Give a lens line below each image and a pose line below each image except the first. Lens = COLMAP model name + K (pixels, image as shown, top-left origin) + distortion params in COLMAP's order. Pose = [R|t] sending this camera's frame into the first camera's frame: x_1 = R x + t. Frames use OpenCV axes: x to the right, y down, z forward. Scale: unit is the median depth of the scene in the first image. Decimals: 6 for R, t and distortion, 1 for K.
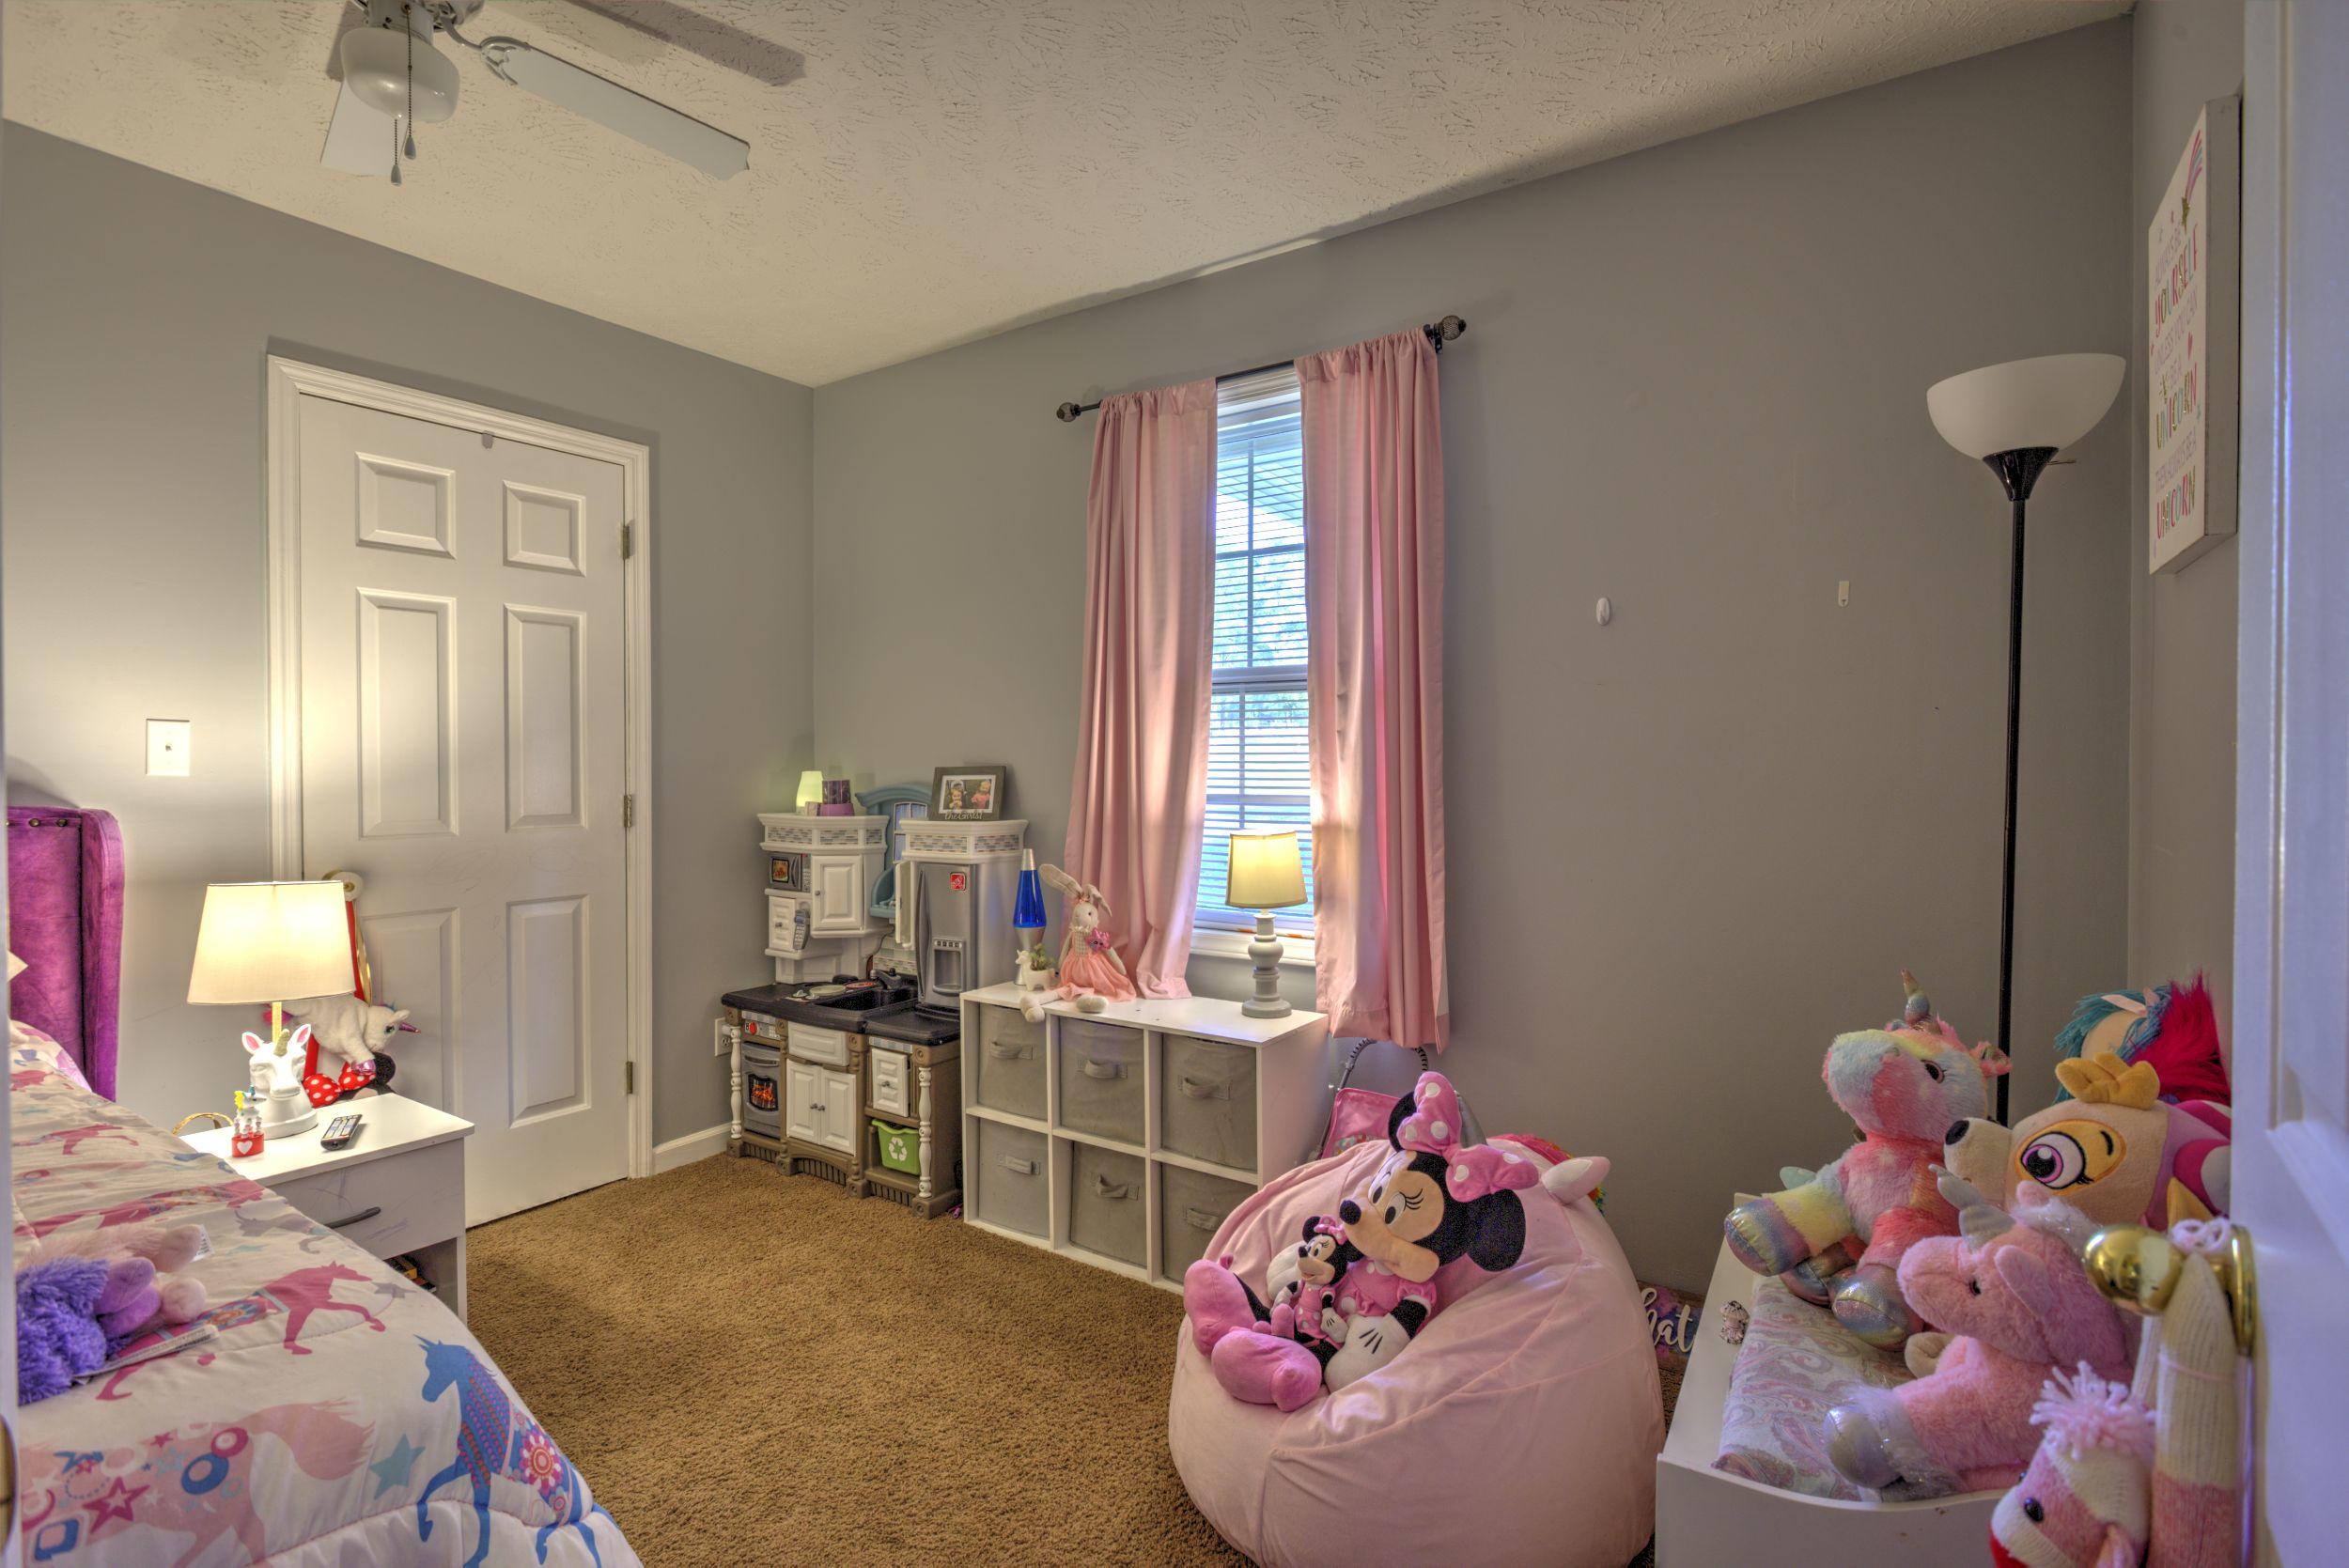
lens RADIAL K [[1109.1, 0, 1170.7], [0, 1109.1, 777.9], [0, 0, 1]] dist [-0.006018, 0.001163]
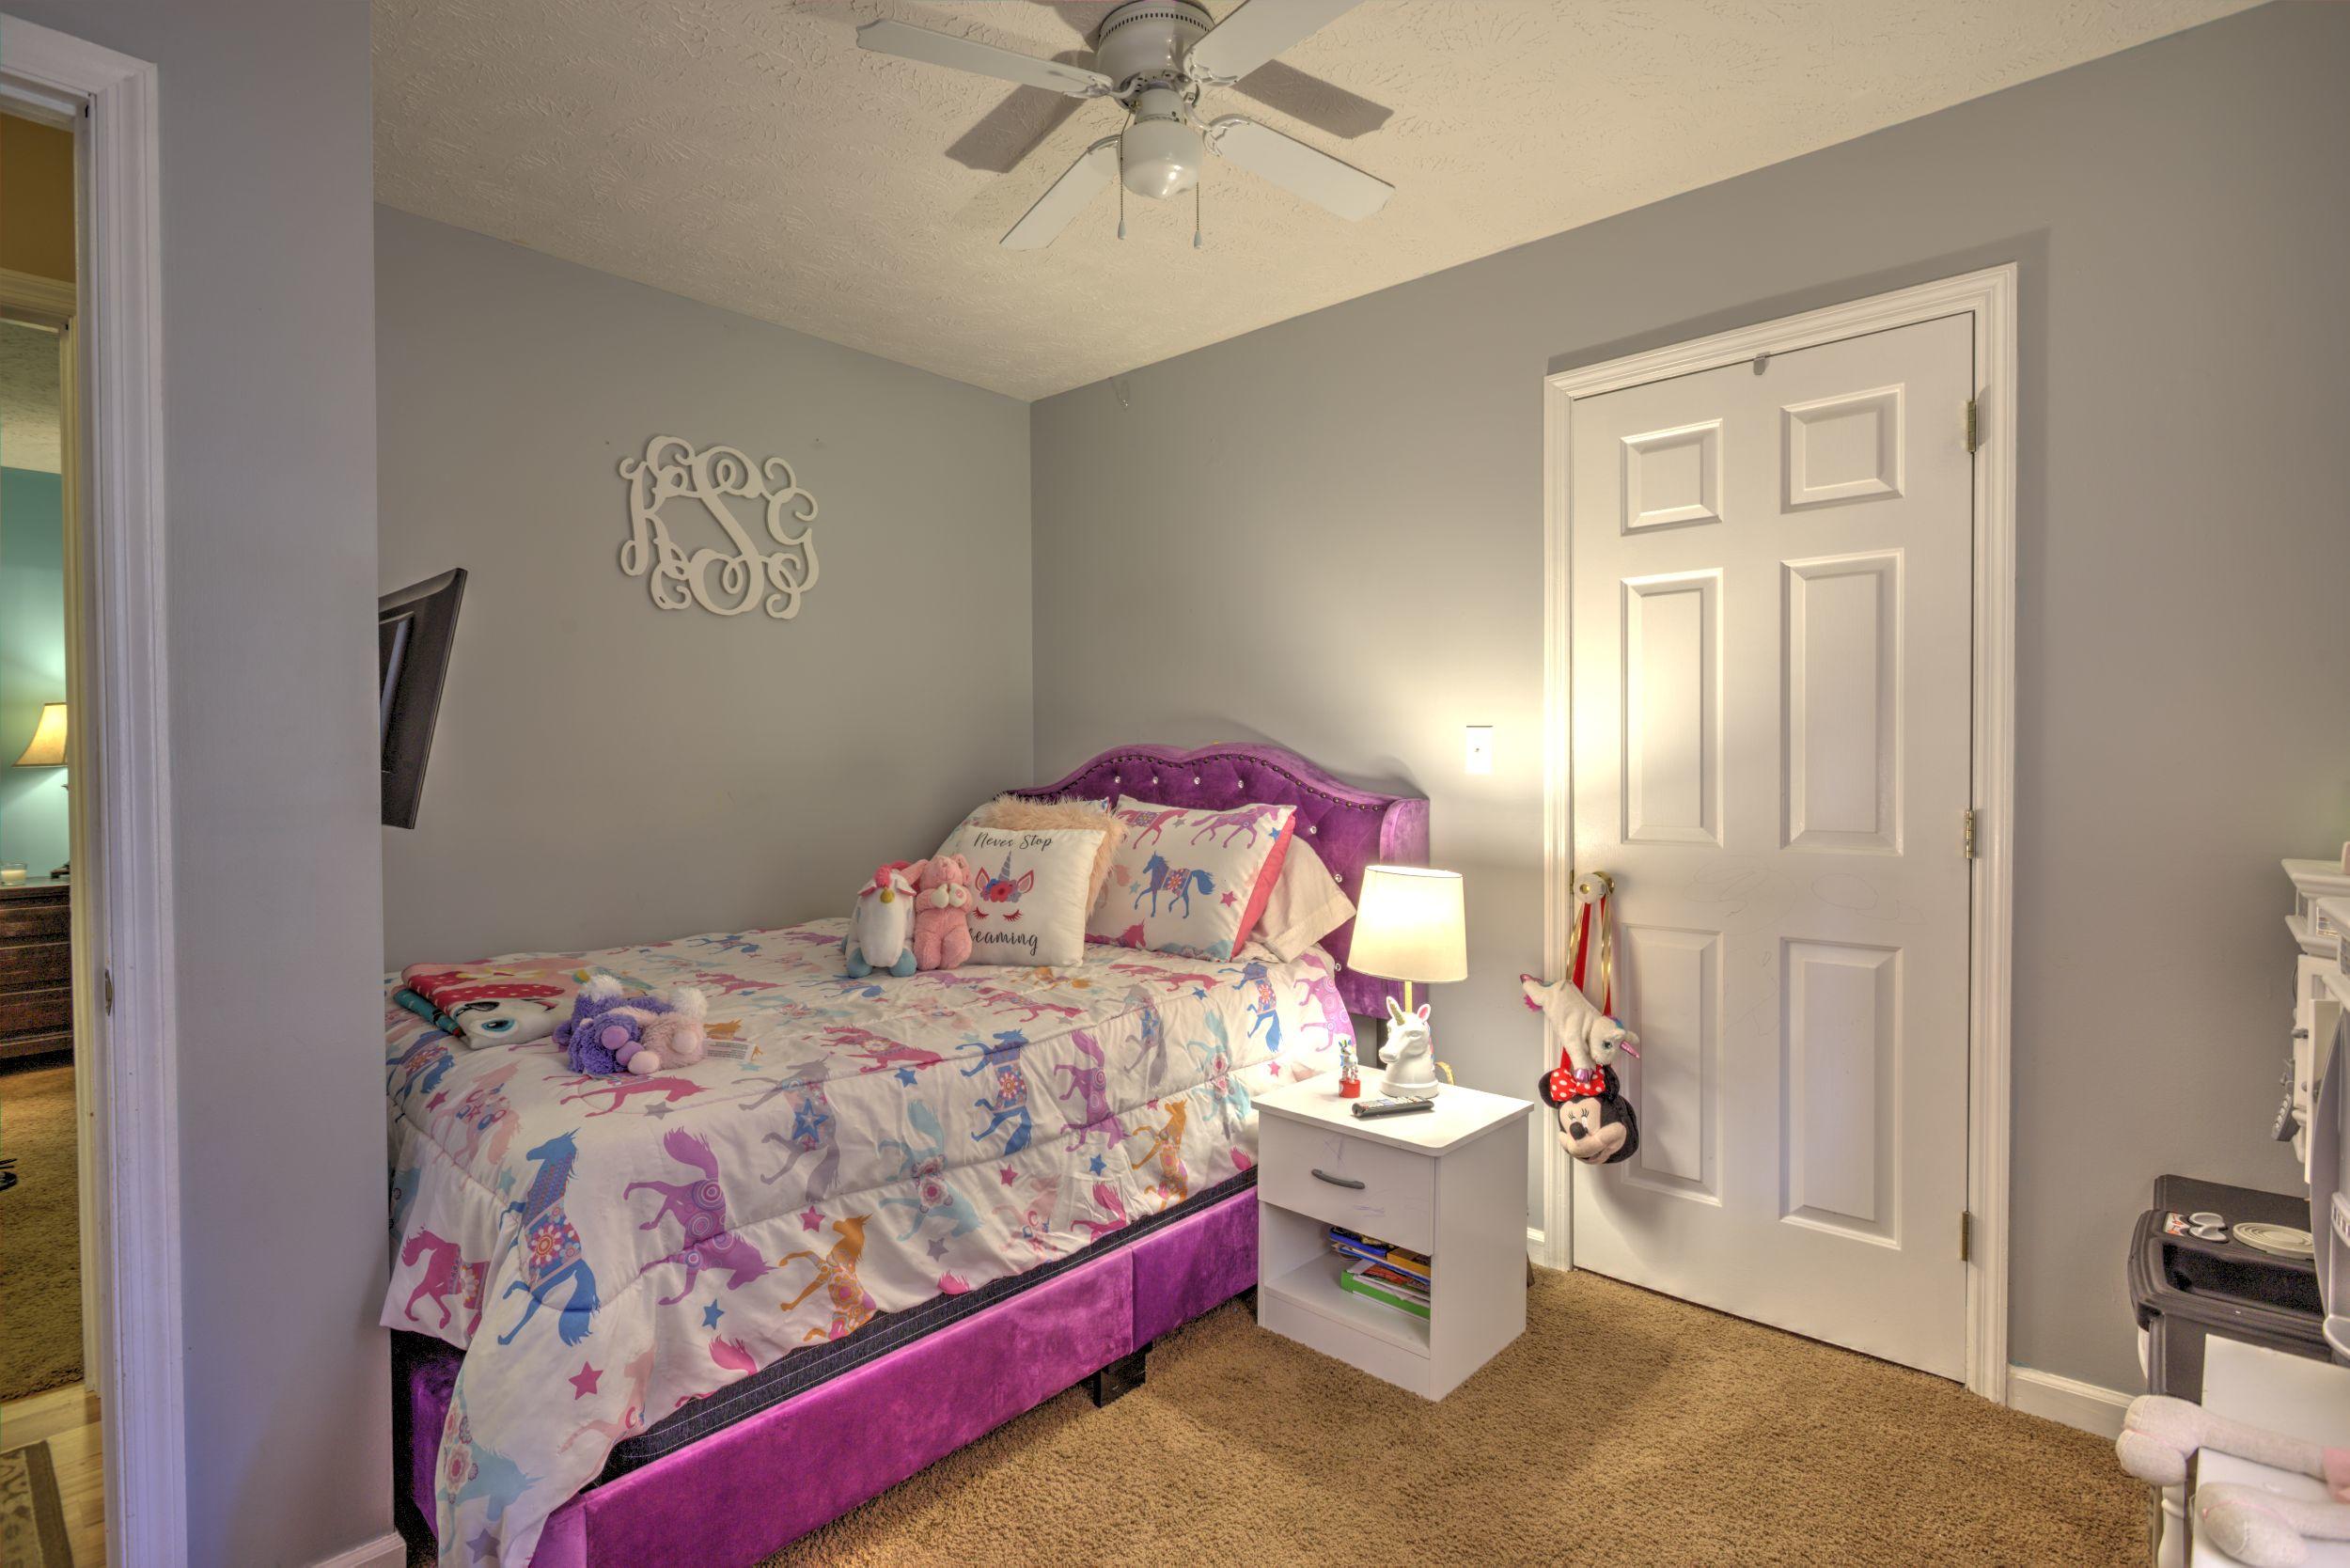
lens RADIAL K [[1109.7, 0, 1139.6], [0, 1109.7, 785.2], [0, 0, 1]] dist [-0.006018, 0.001163]
pose [[-0.140947, 0.022061, -0.989771, 0.299403], [-0.009011, 0.999682, 0.023565, -0.013752], [0.989976, 0.012240, -0.140703, 0.778190]]
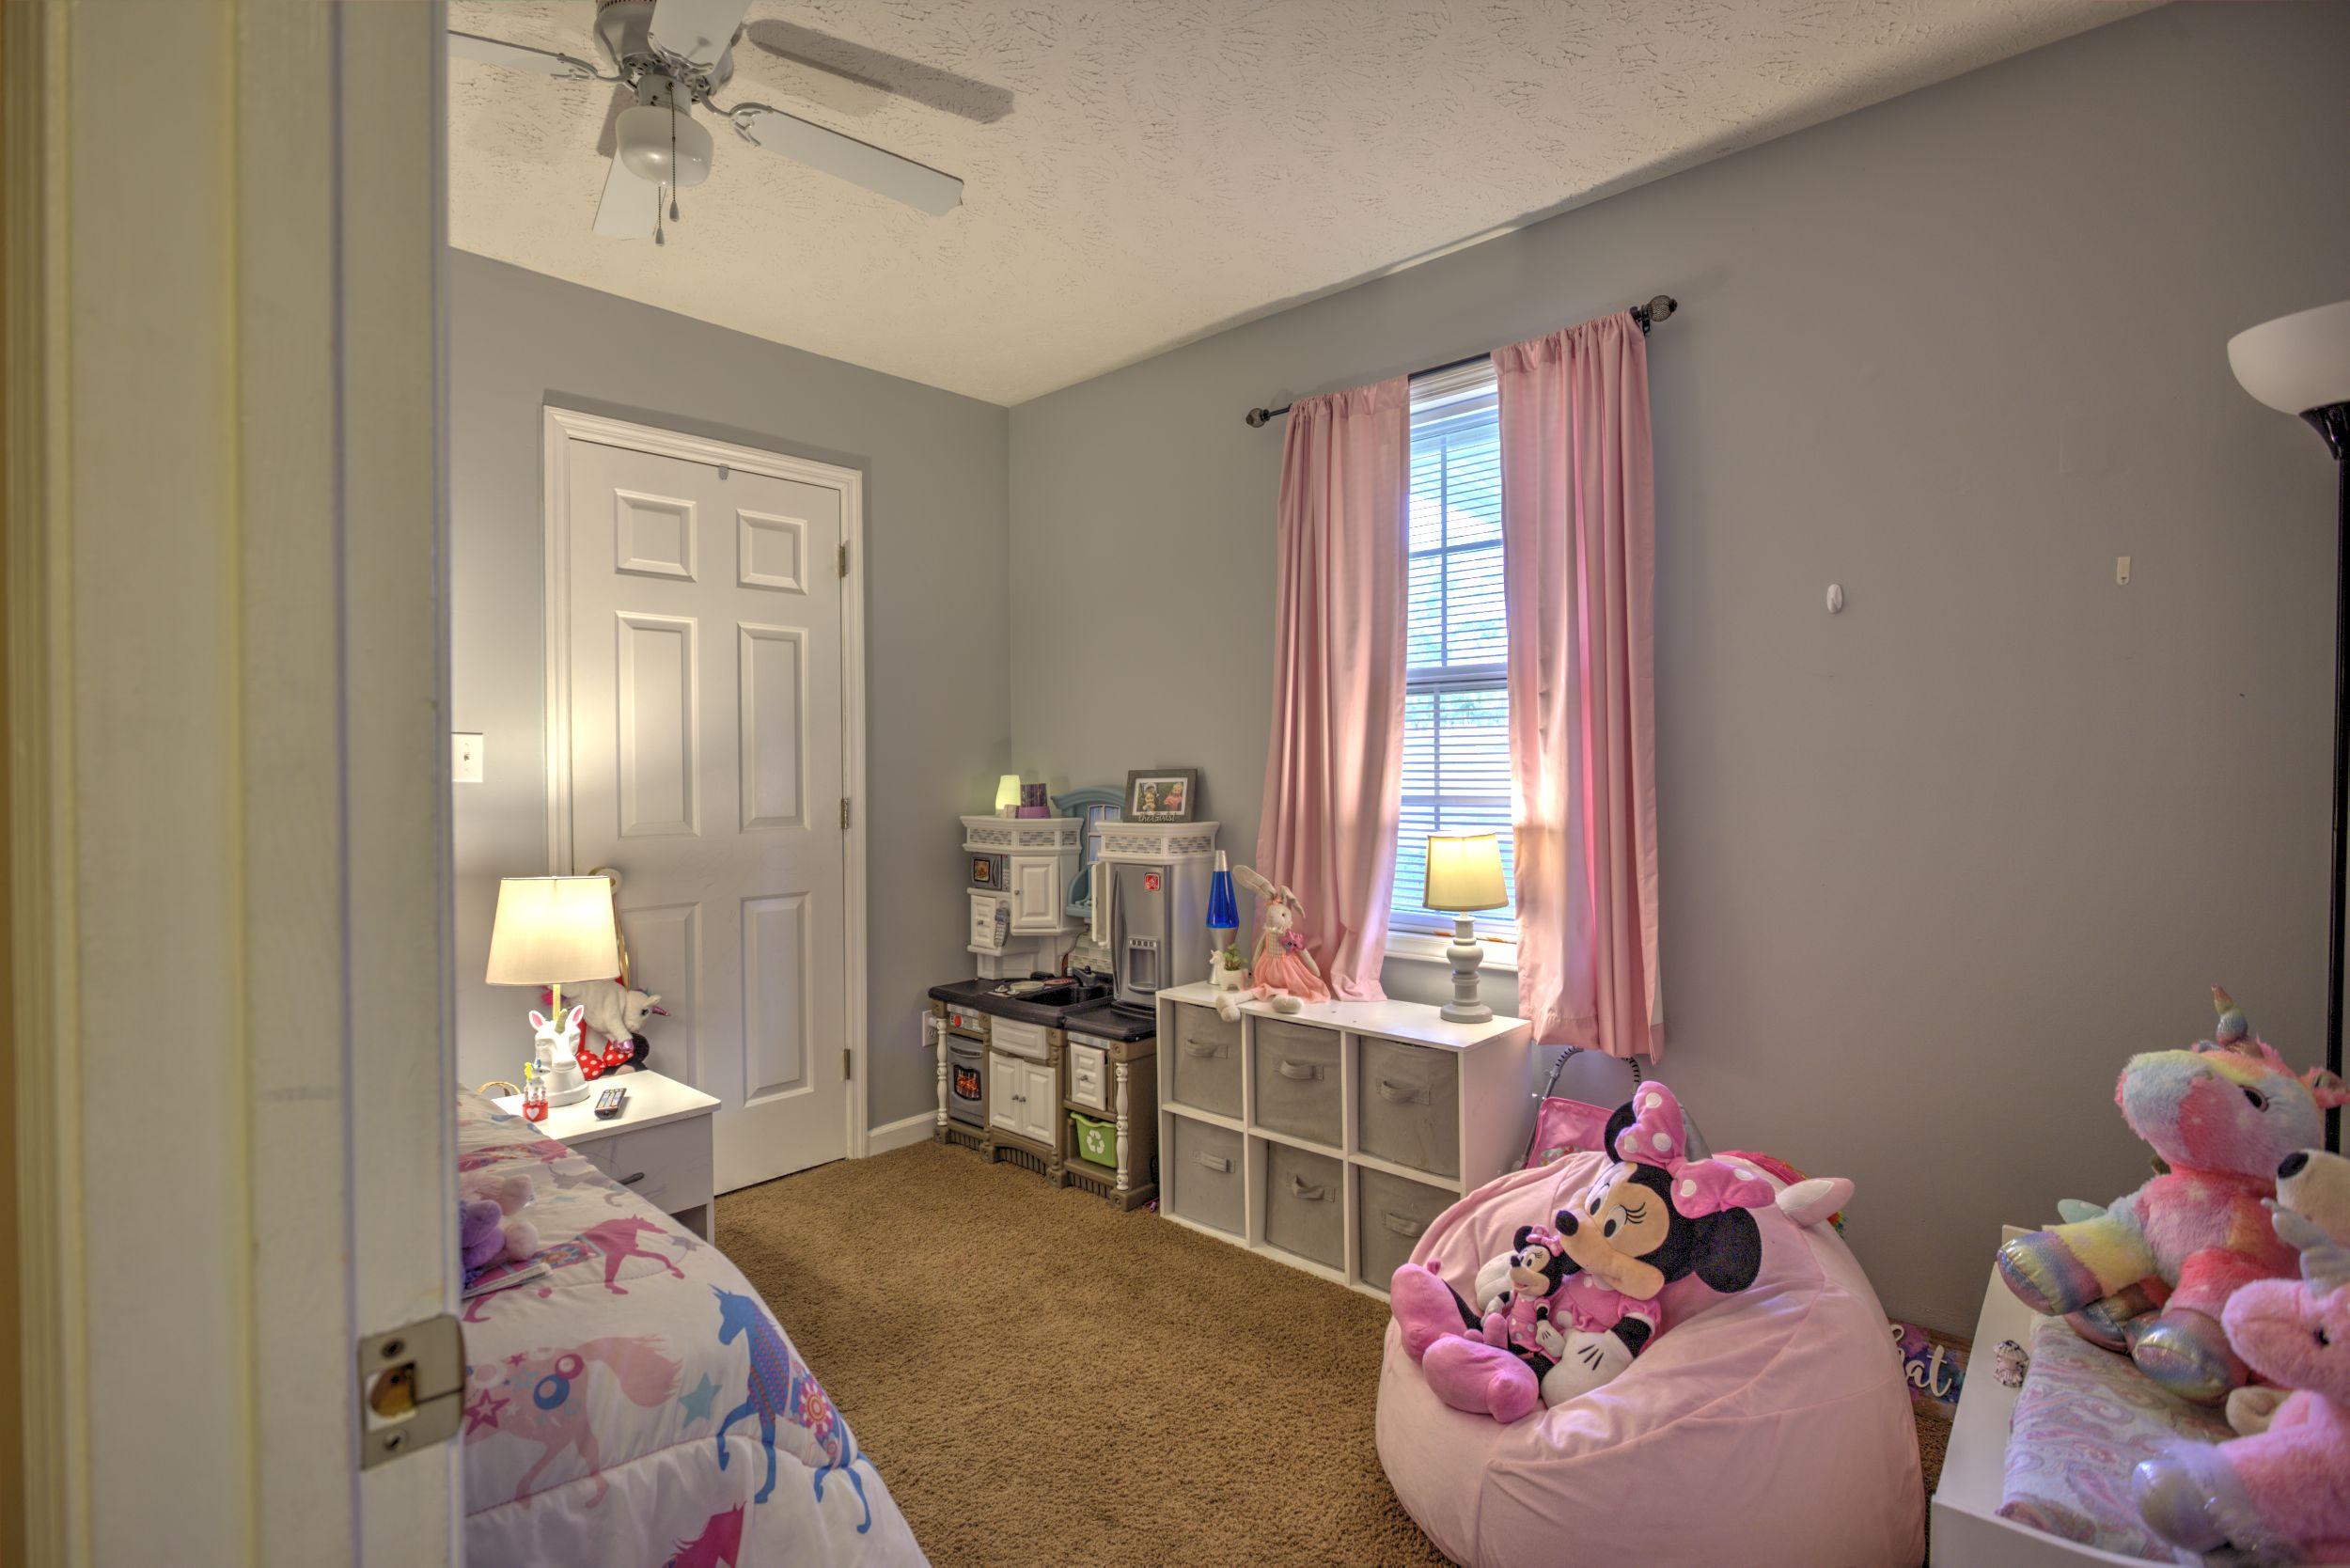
lens RADIAL K [[1109.7, 0, 1172.7], [0, 1109.7, 776.8], [0, 0, 1]] dist [-0.006018, 0.001163]
pose [[0.988500, -0.006137, -0.151097, -0.021030], [0.005489, 0.999974, -0.004702, 0.001683], [0.151121, 0.003819, 0.988508, -0.010465]]
